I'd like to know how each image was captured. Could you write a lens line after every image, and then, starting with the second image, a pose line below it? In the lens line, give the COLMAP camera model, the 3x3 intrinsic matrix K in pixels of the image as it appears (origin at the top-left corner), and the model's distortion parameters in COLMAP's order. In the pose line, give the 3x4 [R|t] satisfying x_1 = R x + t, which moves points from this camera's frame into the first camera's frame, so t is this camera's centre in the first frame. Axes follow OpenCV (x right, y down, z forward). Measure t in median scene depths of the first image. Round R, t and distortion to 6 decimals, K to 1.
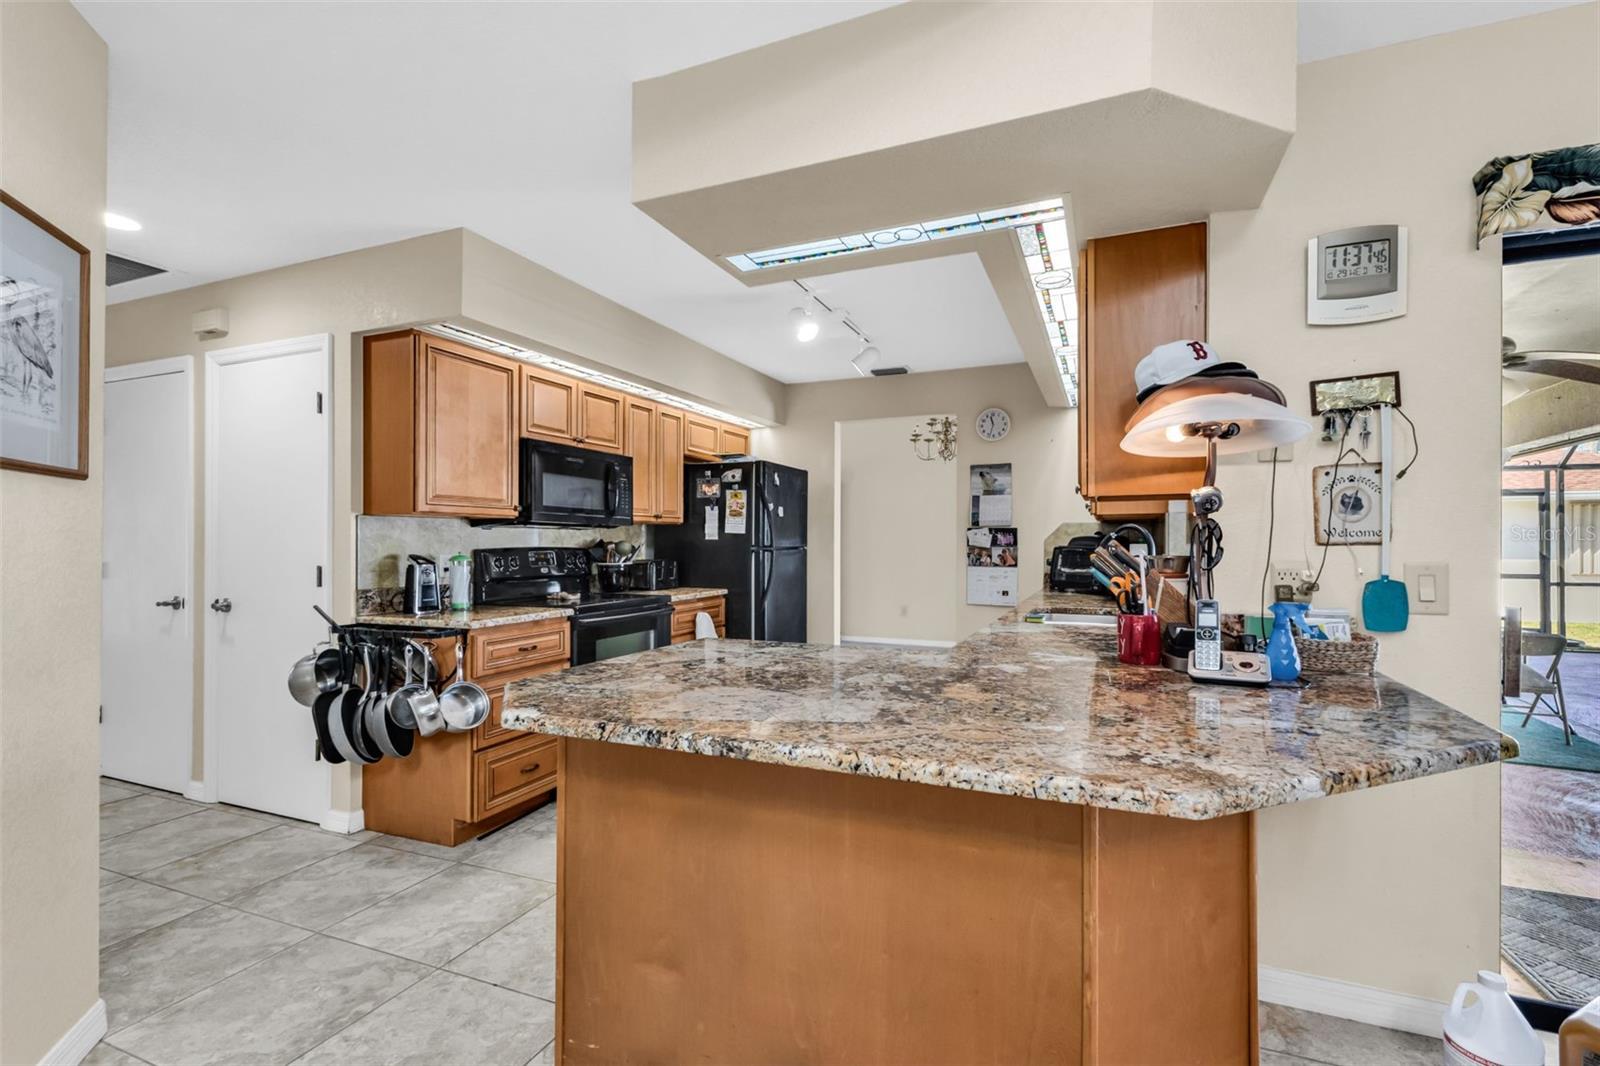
lens RADIAL K [[723.6, 0, 776.2], [0, 723.6, 537.4], [0, 0, 1]] dist [0.004159, -0.000173]
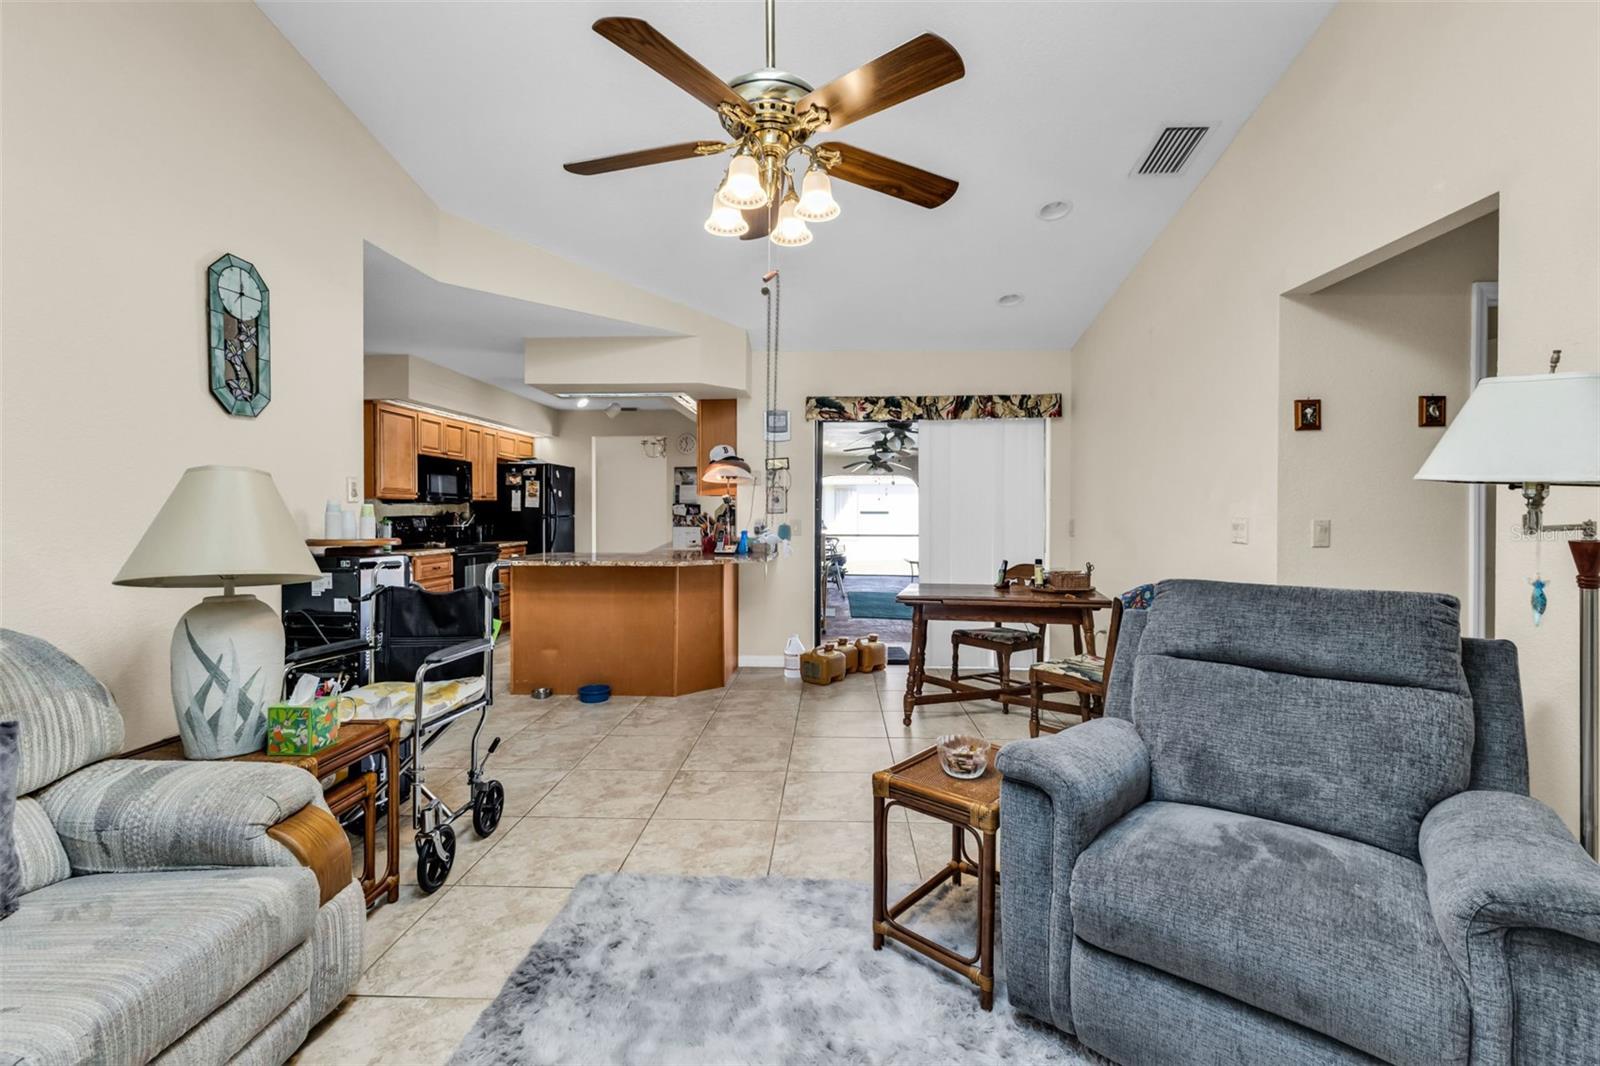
lens RADIAL K [[723.6, 0, 763.1], [0, 723.6, 526.6], [0, 0, 1]] dist [0.004159, -0.000173]
pose [[0.943924, -0.007669, 0.330074, -0.109268], [-0.001111, 0.999651, 0.026404, -0.005662], [-0.330161, -0.025290, 0.943586, -0.757940]]
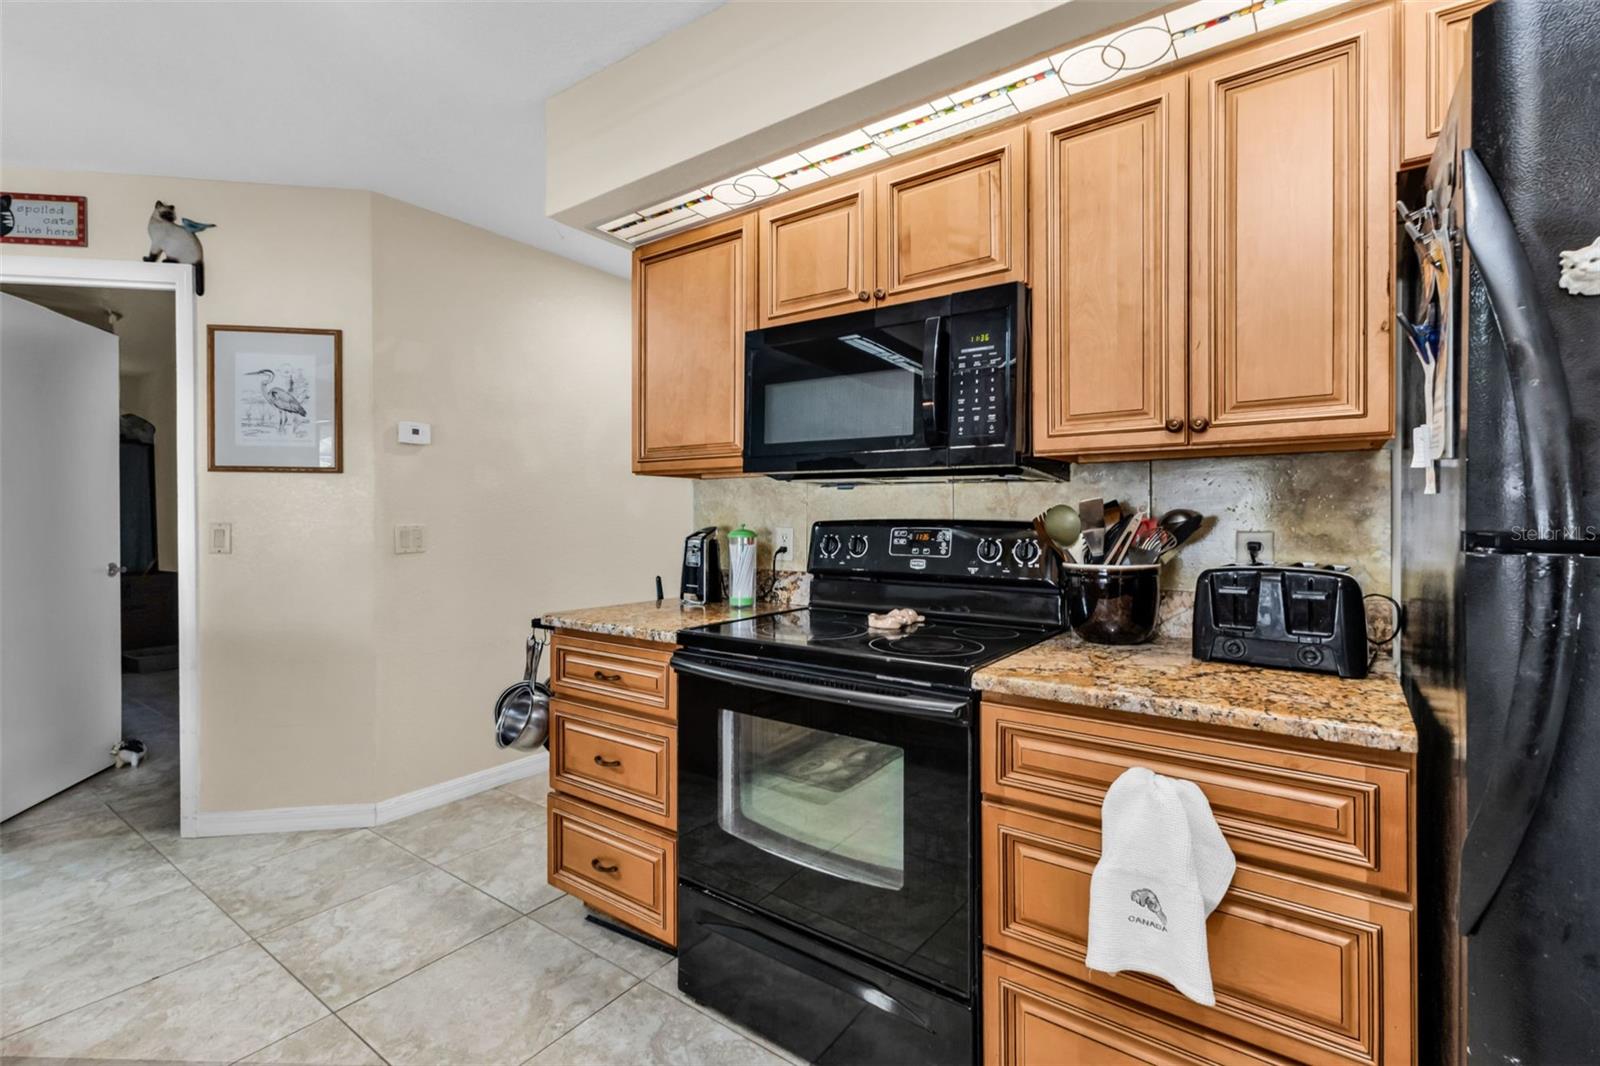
lens RADIAL K [[723.6, 0, 844.1], [0, 723.6, 515.6], [0, 0, 1]] dist [0.004159, -0.000173]
pose [[-0.171709, 0.002887, -0.985143, 0.174066], [0.007053, 0.999974, 0.001701, 0.008406], [0.985122, -0.006656, -0.171725, 0.917030]]
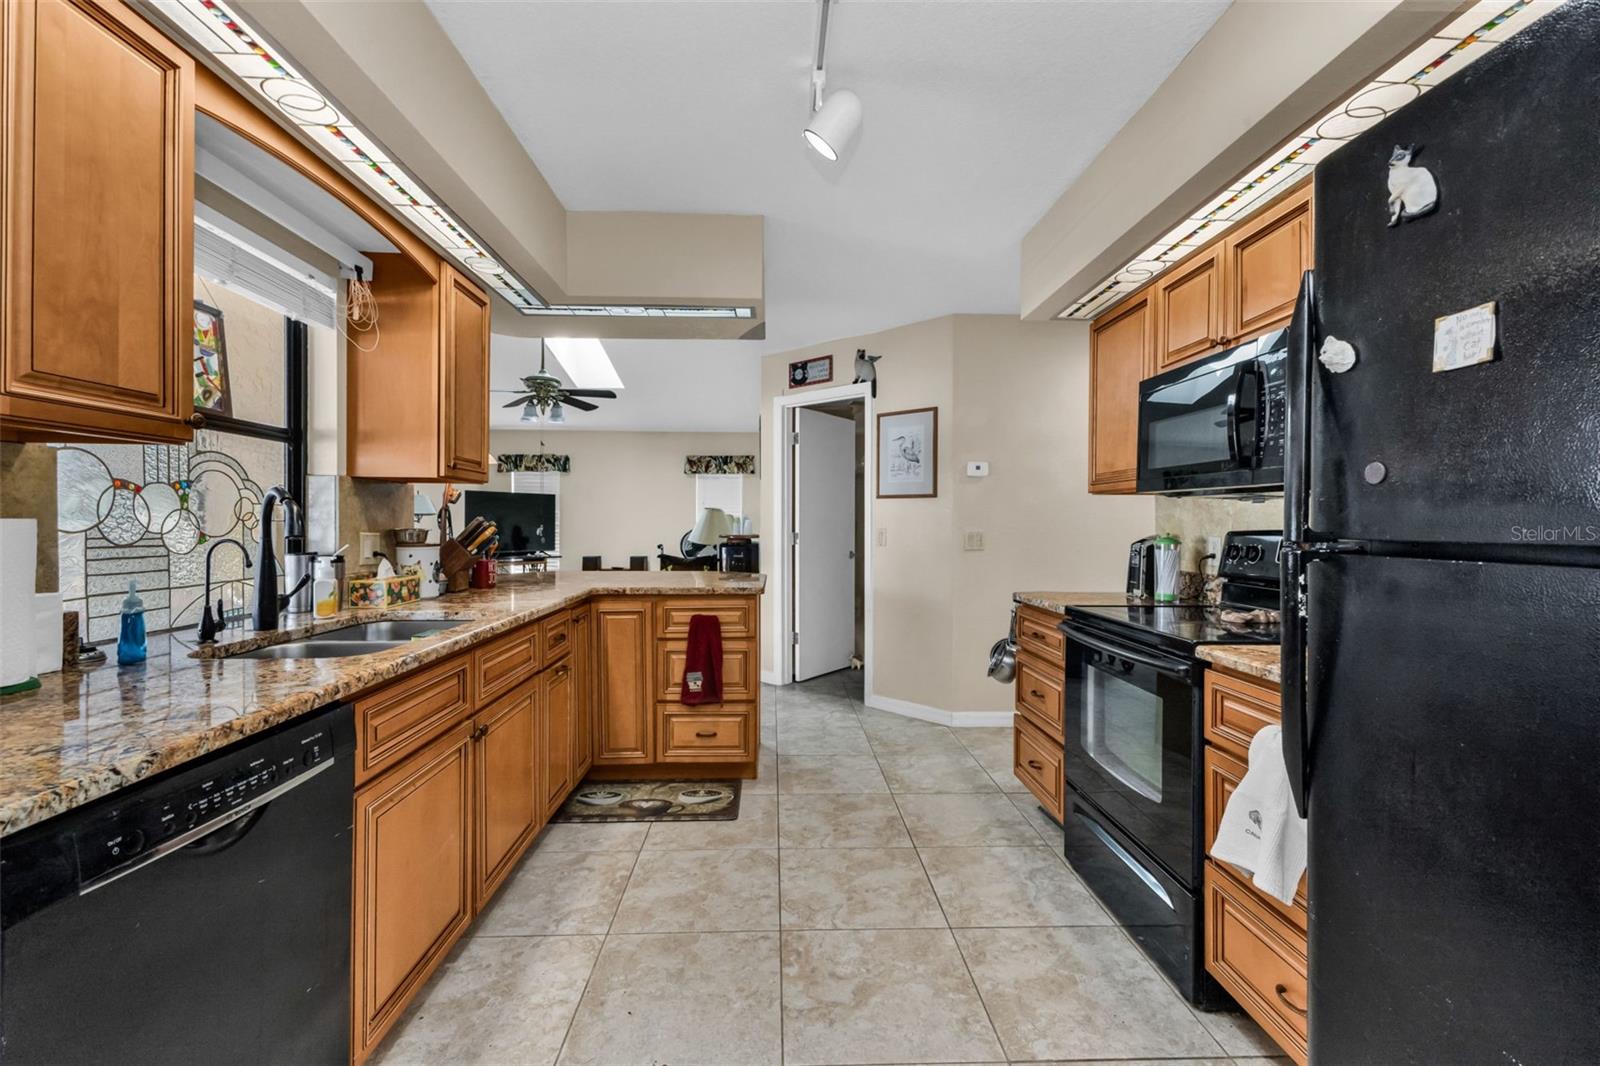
lens RADIAL K [[723.6, 0, 778.5], [0, 723.6, 527.0], [0, 0, 1]] dist [0.004159, -0.000173]
pose [[-0.903216, -0.001887, -0.429182, 0.247993], [-0.001988, 0.999998, -0.000213, 0.010373], [0.429181, 0.000661, -0.903218, 1.180131]]
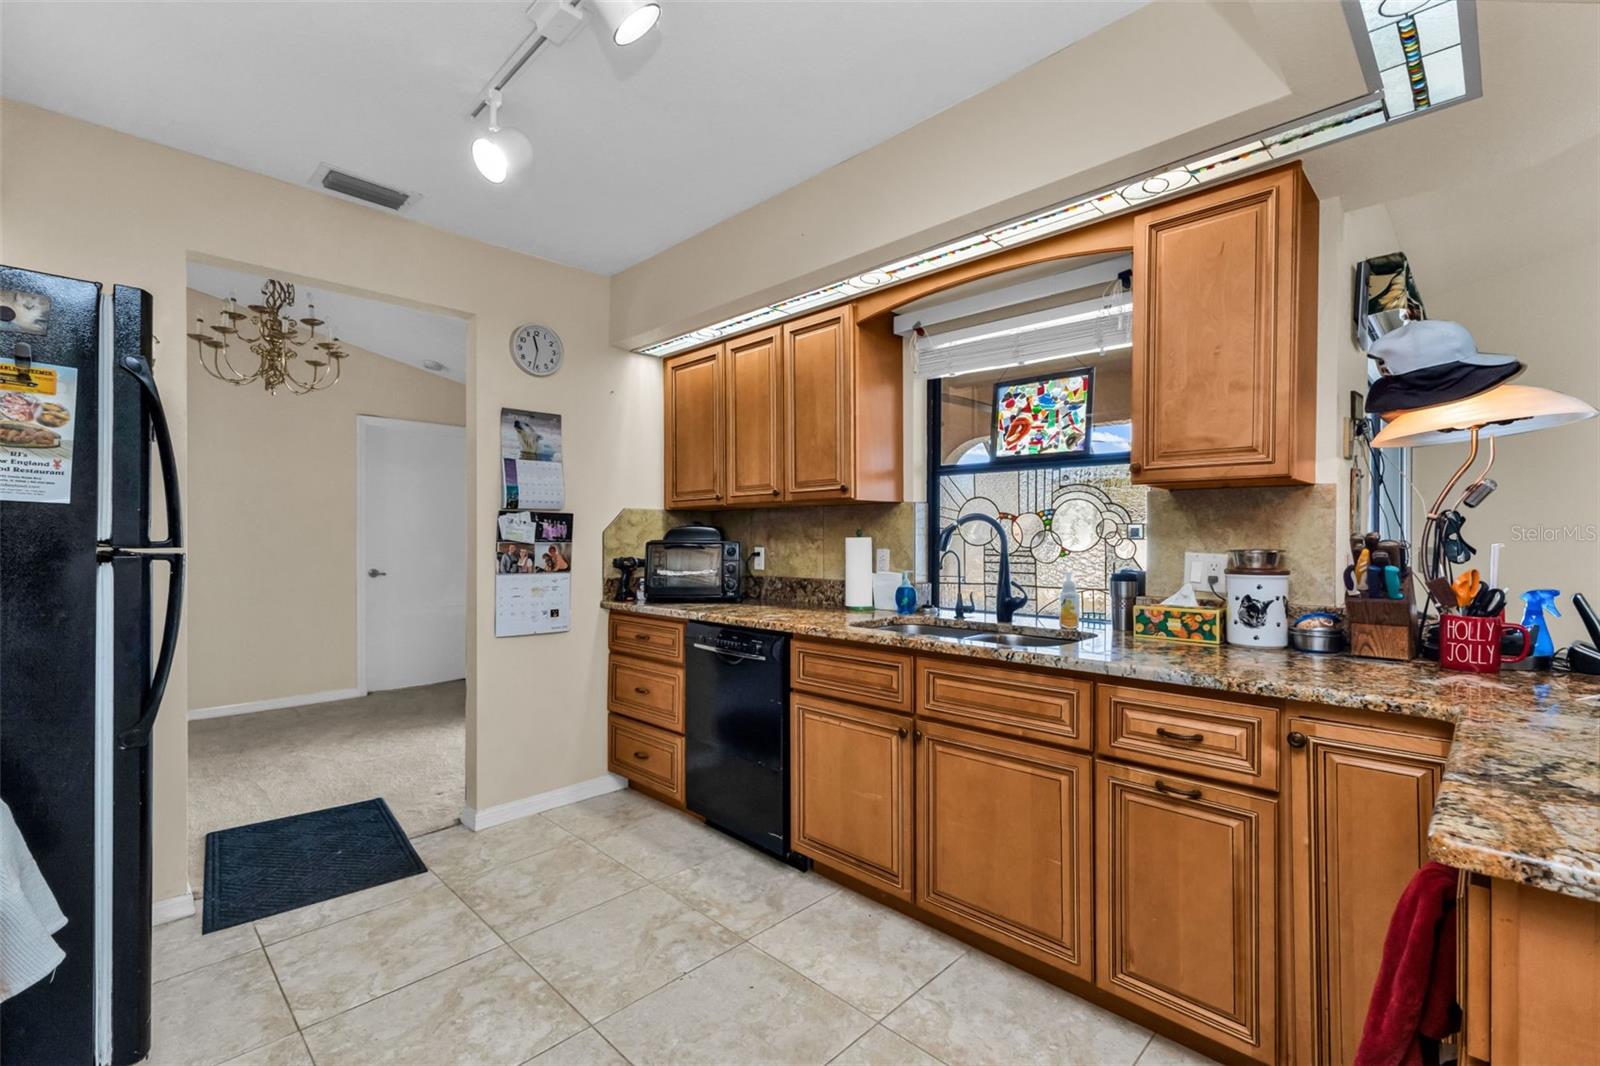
lens RADIAL K [[723.6, 0, 846.8], [0, 723.6, 545.5], [0, 0, 1]] dist [0.004159, -0.000173]
pose [[0.315533, -0.011244, 0.948848, -0.242893], [-0.007972, 0.999863, 0.014500, 0.005244], [-0.948881, -0.012139, 0.315400, 0.595073]]
